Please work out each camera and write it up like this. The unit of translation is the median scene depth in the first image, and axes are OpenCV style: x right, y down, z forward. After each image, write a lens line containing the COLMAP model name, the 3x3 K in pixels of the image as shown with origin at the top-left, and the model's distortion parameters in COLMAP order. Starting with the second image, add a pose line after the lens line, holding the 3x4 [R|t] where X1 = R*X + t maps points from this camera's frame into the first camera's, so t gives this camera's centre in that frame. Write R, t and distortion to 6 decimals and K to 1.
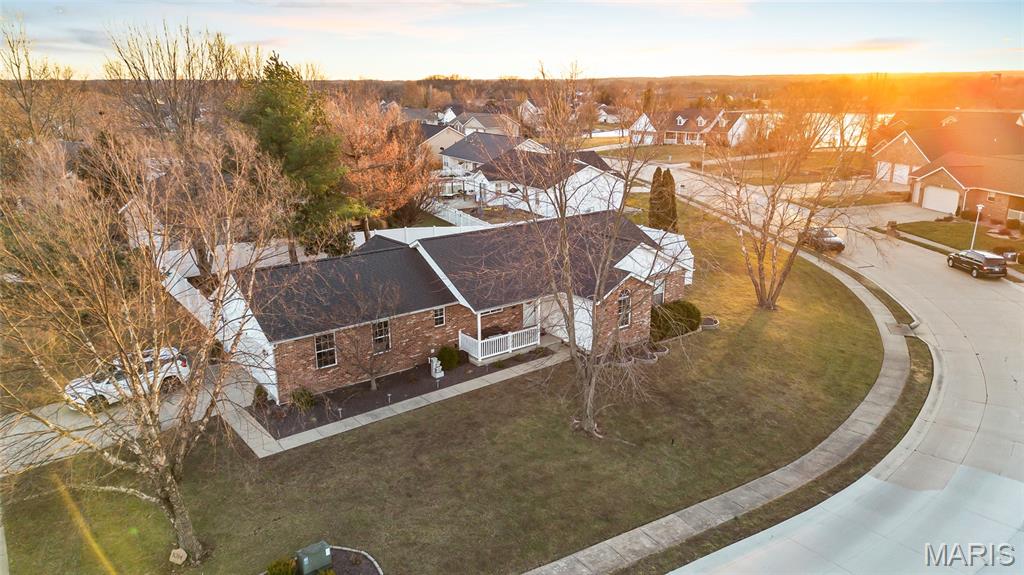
lens RADIAL K [[732.2, 0, 512.0], [0, 732.2, 287.5], [0, 0, 1]] dist [0.060712, -0.060007]
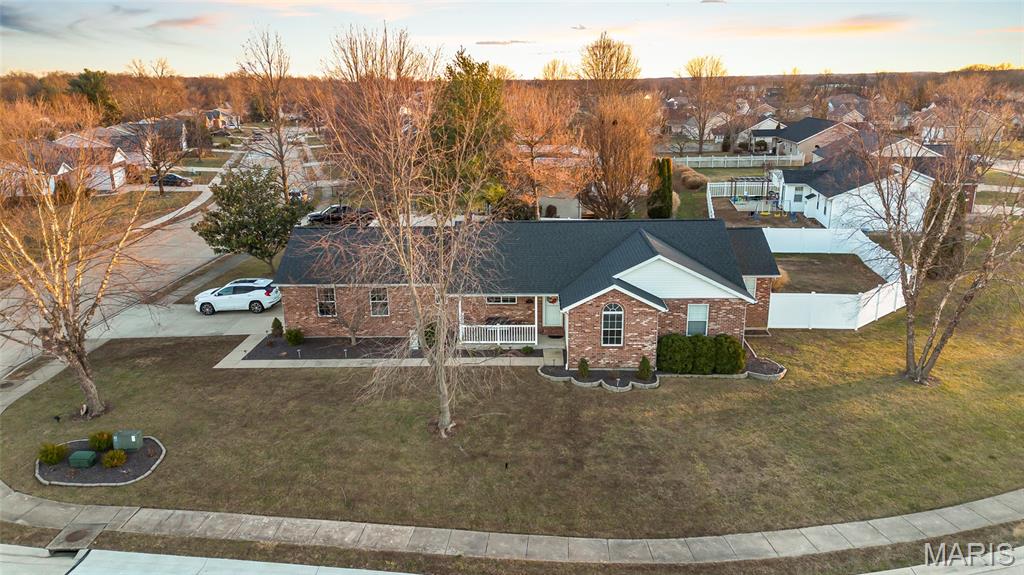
lens RADIAL K [[732.2, 0, 512.0], [0, 732.2, 287.5], [0, 0, 1]] dist [0.060712, -0.060007]
pose [[0.776525, 0.172779, -0.605934, 0.652283], [-0.167354, 0.983684, 0.066022, -0.060228], [0.607455, 0.050138, 0.792770, 0.246118]]
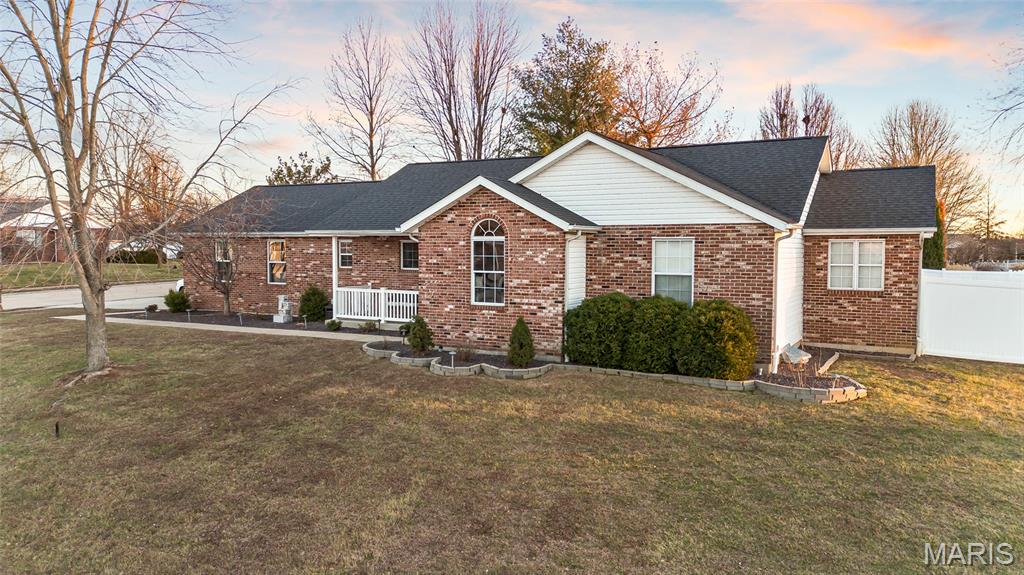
lens RADIAL K [[741.6, 0, 512.0], [0, 741.6, 287.5], [0, 0, 1]] dist [0.100900, -0.108124]
pose [[0.398404, 0.056850, -0.915447, 0.655533], [-0.258316, 0.964632, -0.052515, 0.071477], [0.880084, 0.257396, 0.398998, 0.921268]]
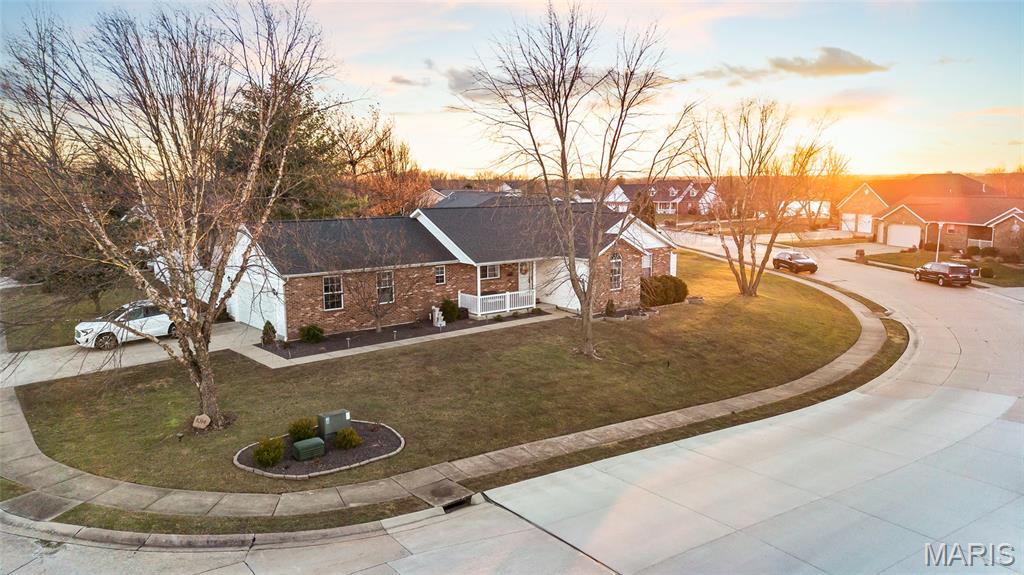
lens RADIAL K [[735.2, 0, 512.0], [0, 735.2, 287.5], [0, 0, 1]] dist [0.060675, -0.051533]
pose [[0.999375, -0.005882, 0.034858, -0.035585], [0.010509, 0.990912, -0.134103, 0.212442], [-0.033753, 0.134386, 0.990354, -0.040739]]
